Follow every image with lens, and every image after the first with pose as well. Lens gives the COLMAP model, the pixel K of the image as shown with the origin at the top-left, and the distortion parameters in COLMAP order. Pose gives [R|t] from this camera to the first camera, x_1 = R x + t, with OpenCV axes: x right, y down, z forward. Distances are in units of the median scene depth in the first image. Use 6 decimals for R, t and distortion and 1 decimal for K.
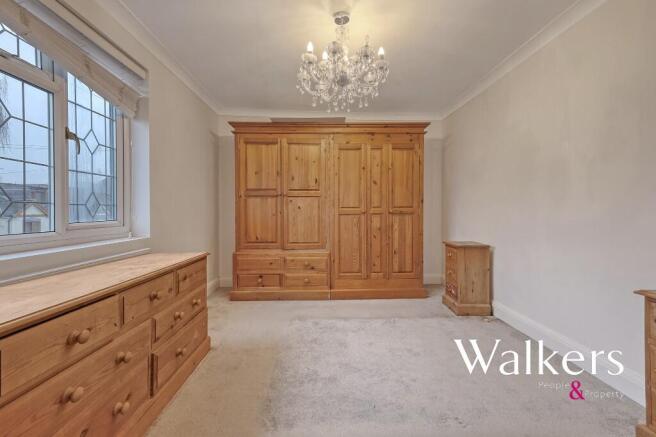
lens RADIAL K [[283.0, 0, 327.8], [0, 283.0, 215.7], [0, 0, 1]] dist [0.003250, -0.003964]
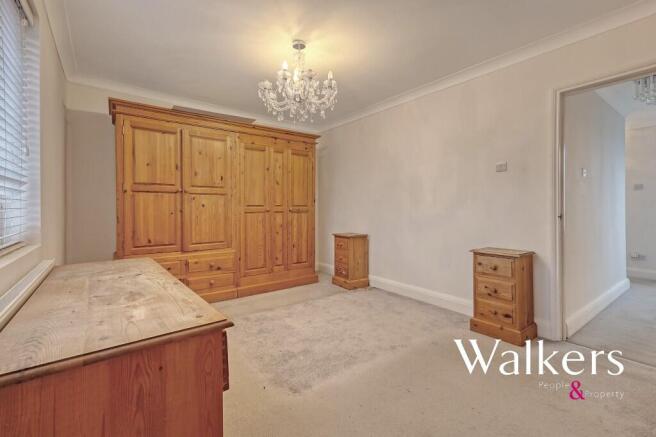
lens RADIAL K [[283.0, 0, 339.5], [0, 283.0, 211.2], [0, 0, 1]] dist [0.003250, -0.003964]
pose [[0.814848, -0.003947, 0.579662, -0.277271], [0.010098, 0.999922, -0.007386, 0.002081], [-0.579587, 0.011872, 0.814824, -0.025070]]
